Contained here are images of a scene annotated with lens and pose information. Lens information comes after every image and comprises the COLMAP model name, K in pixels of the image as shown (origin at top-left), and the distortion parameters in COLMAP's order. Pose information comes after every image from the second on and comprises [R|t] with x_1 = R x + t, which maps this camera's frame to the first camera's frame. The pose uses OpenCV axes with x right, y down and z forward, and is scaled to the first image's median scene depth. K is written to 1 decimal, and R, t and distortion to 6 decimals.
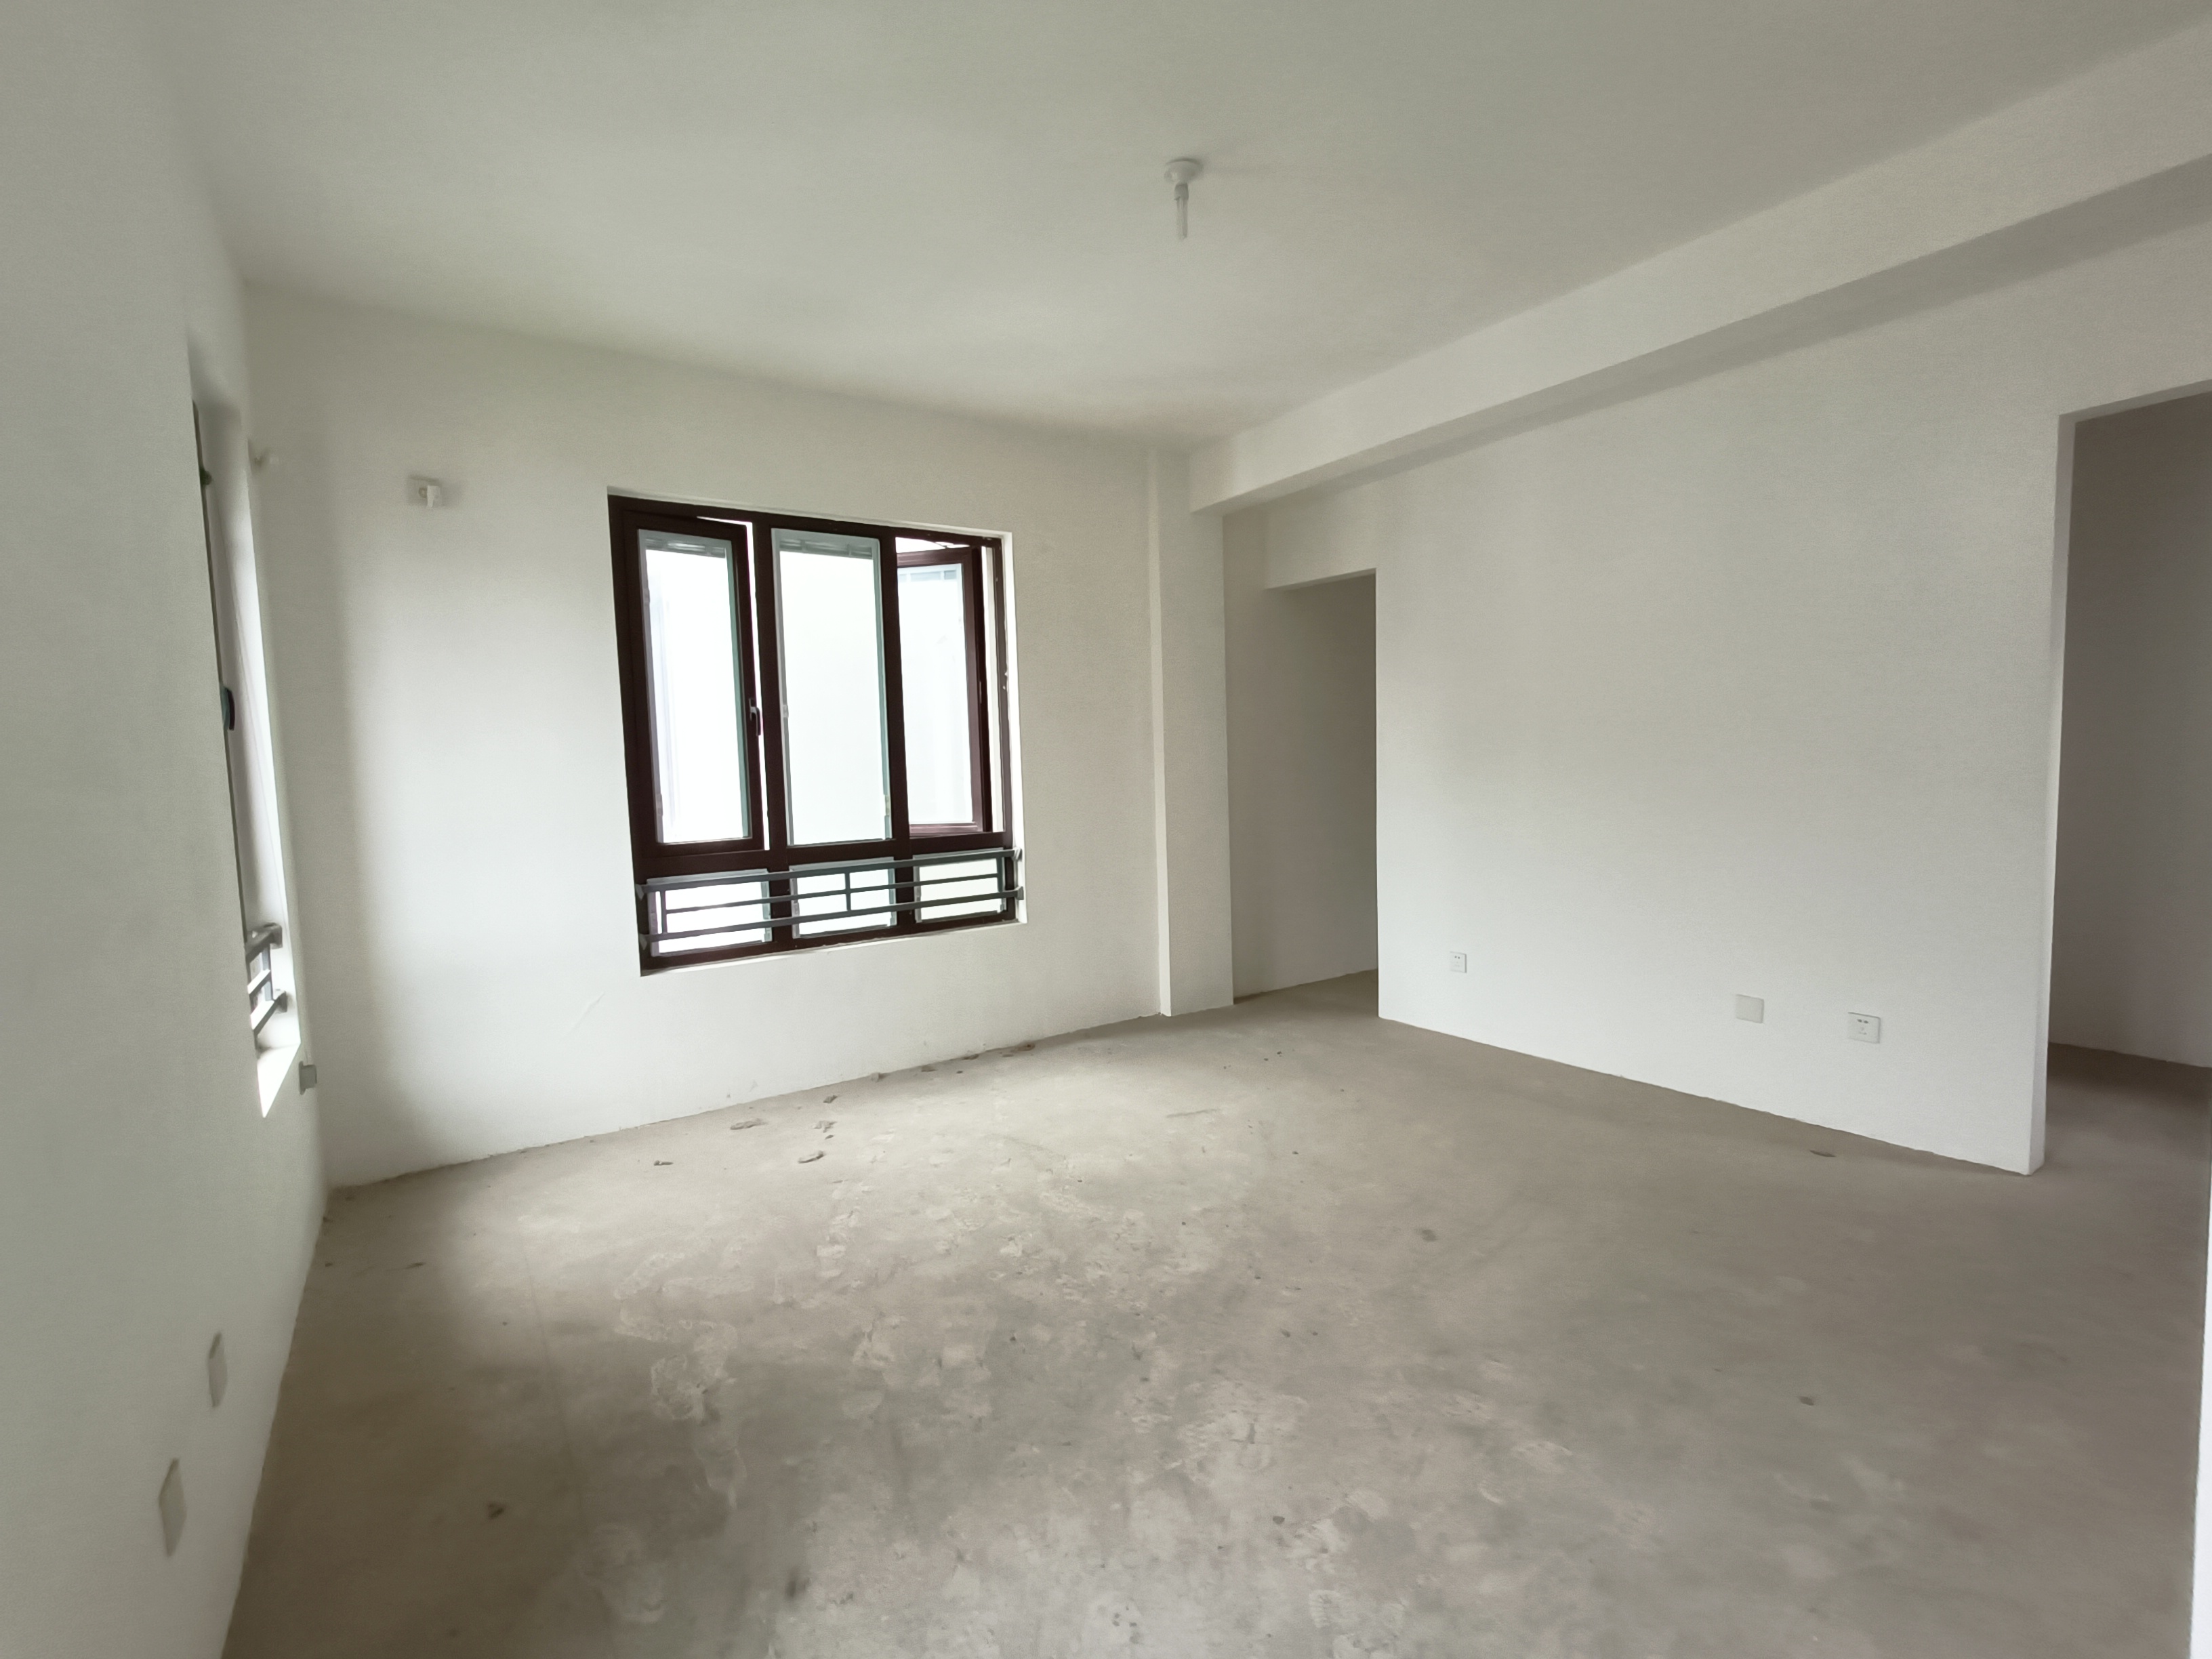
lens RADIAL K [[986.5, 0, 1106.0], [0, 986.5, 829.5], [0, 0, 1]] dist [0.000205, 0.000379]
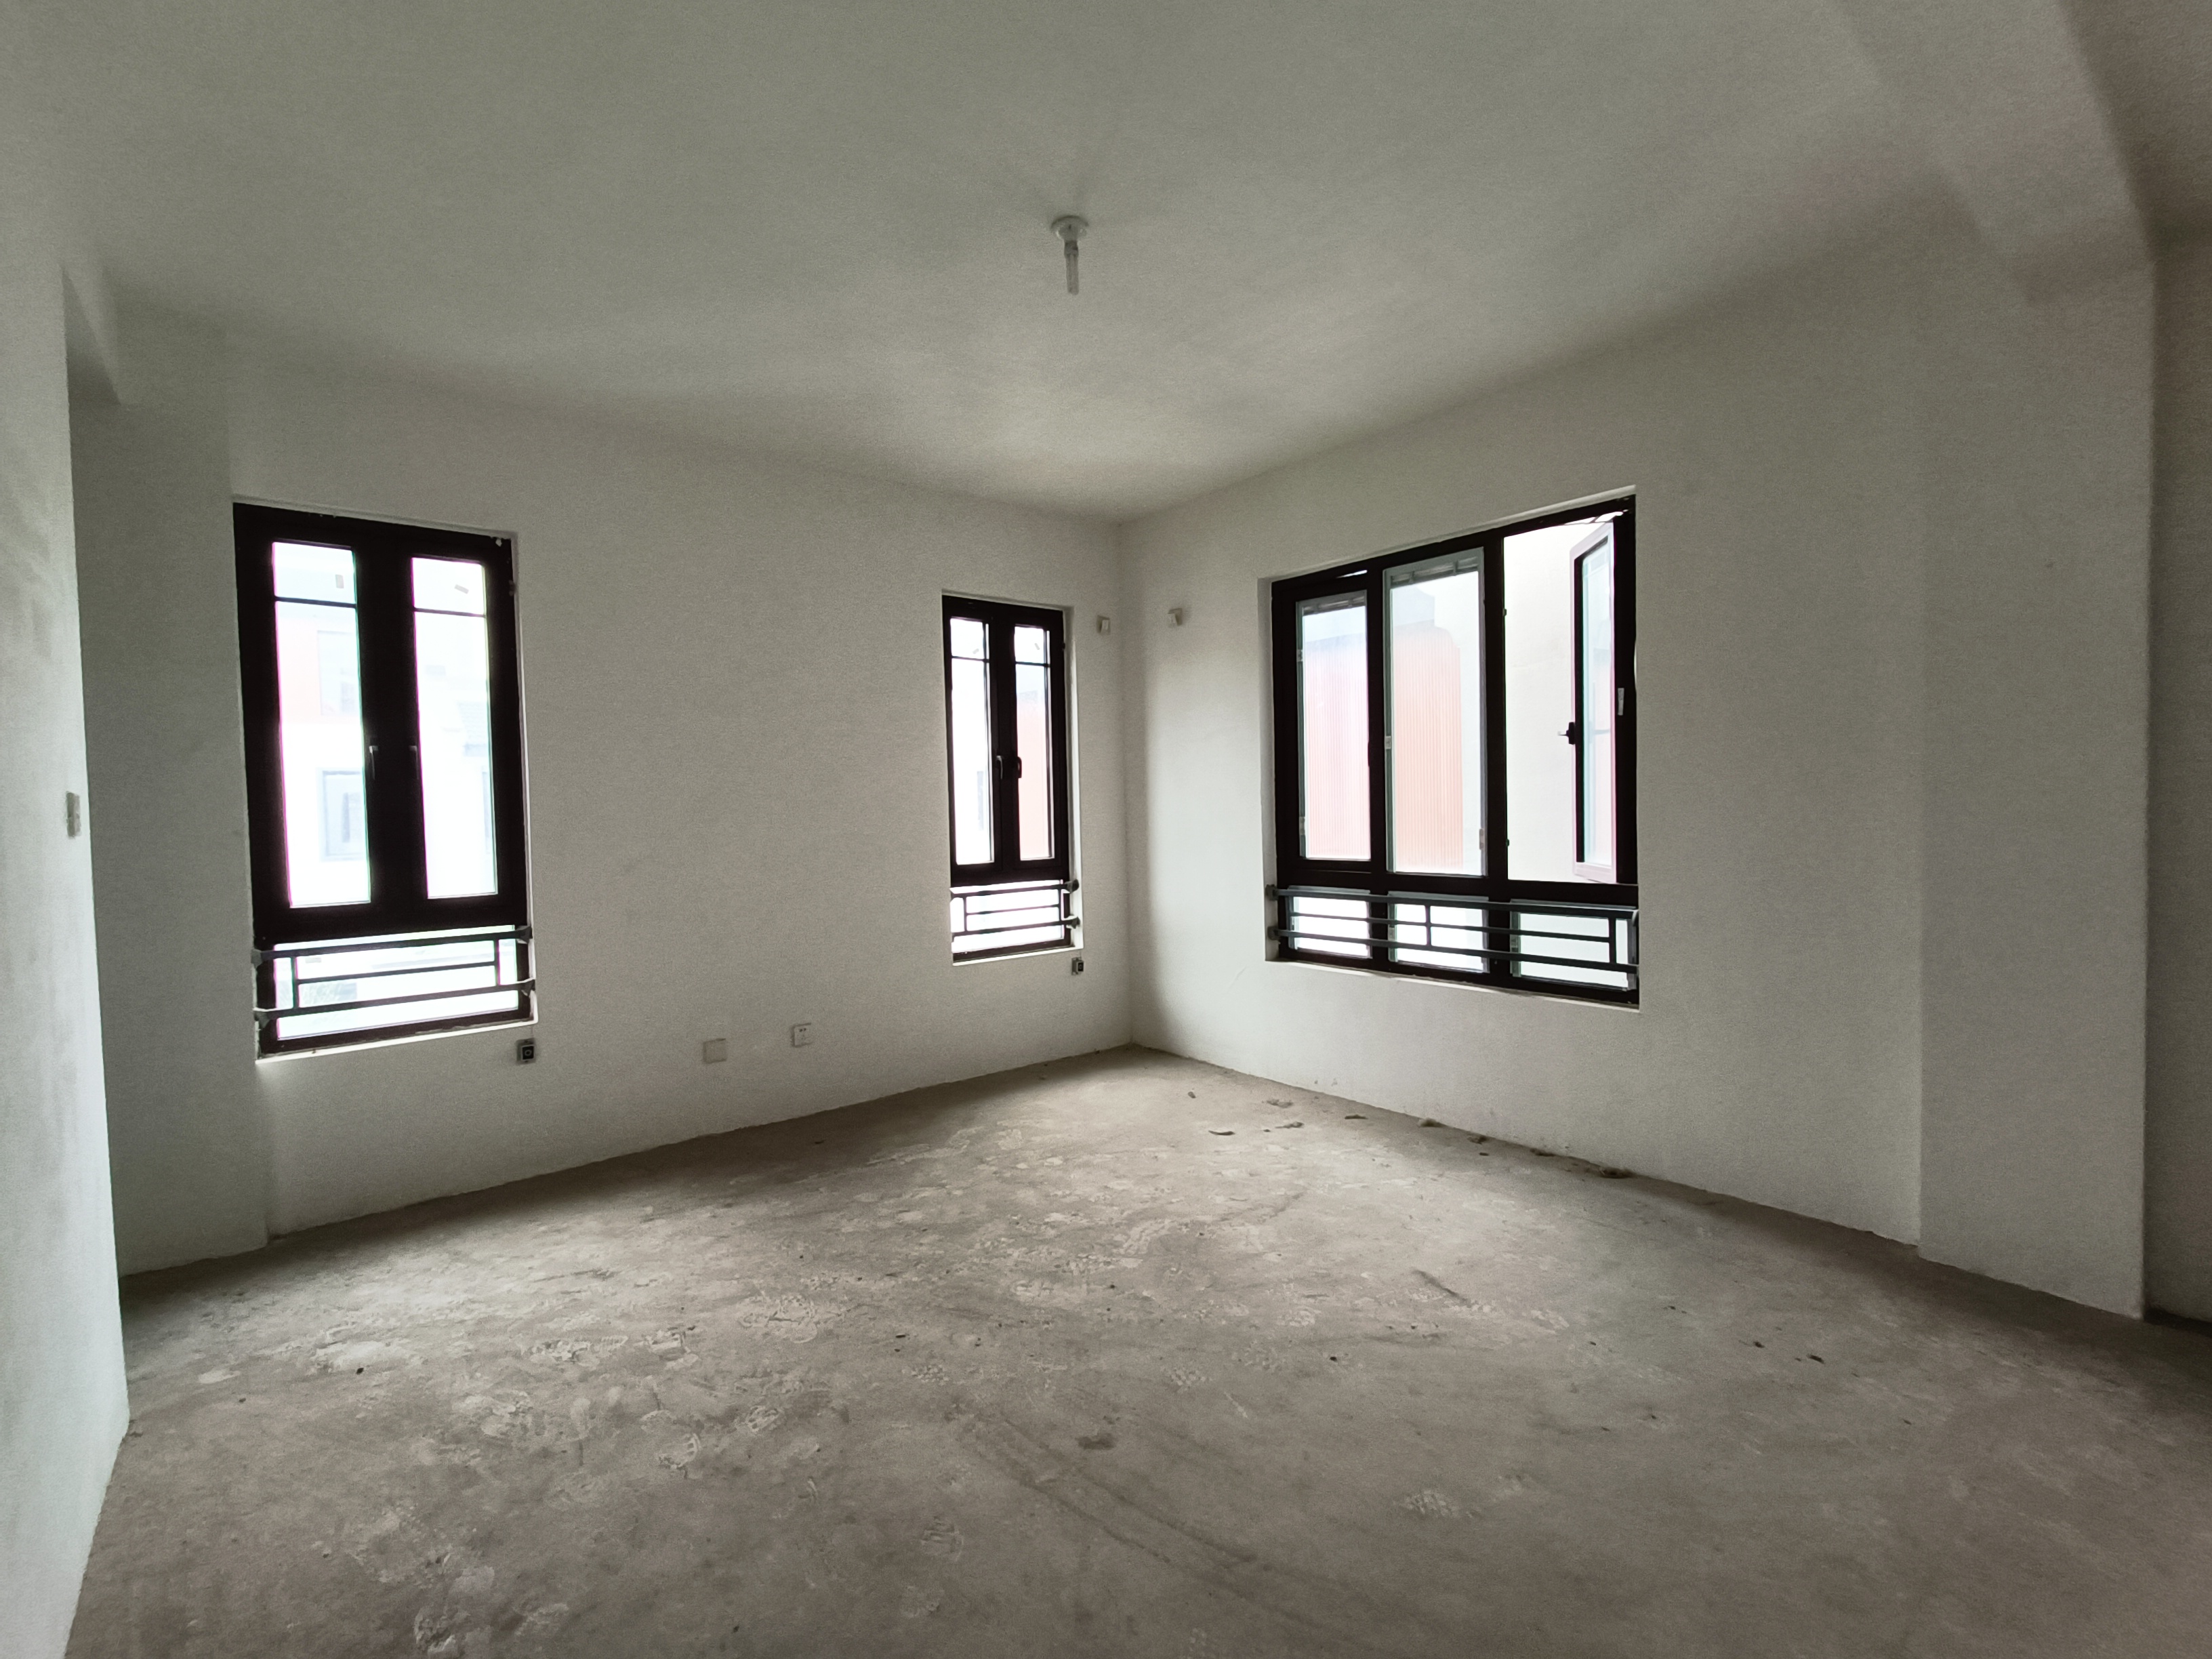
lens RADIAL K [[1008.5, 0, 1102.1], [0, 1008.5, 833.7], [0, 0, 1]] dist [-0.001317, -0.000614]
pose [[0.083418, 0.059930, -0.994711, 0.855096], [-0.047078, 0.997312, 0.056138, -0.083202], [0.995402, 0.042146, 0.086015, 0.730333]]
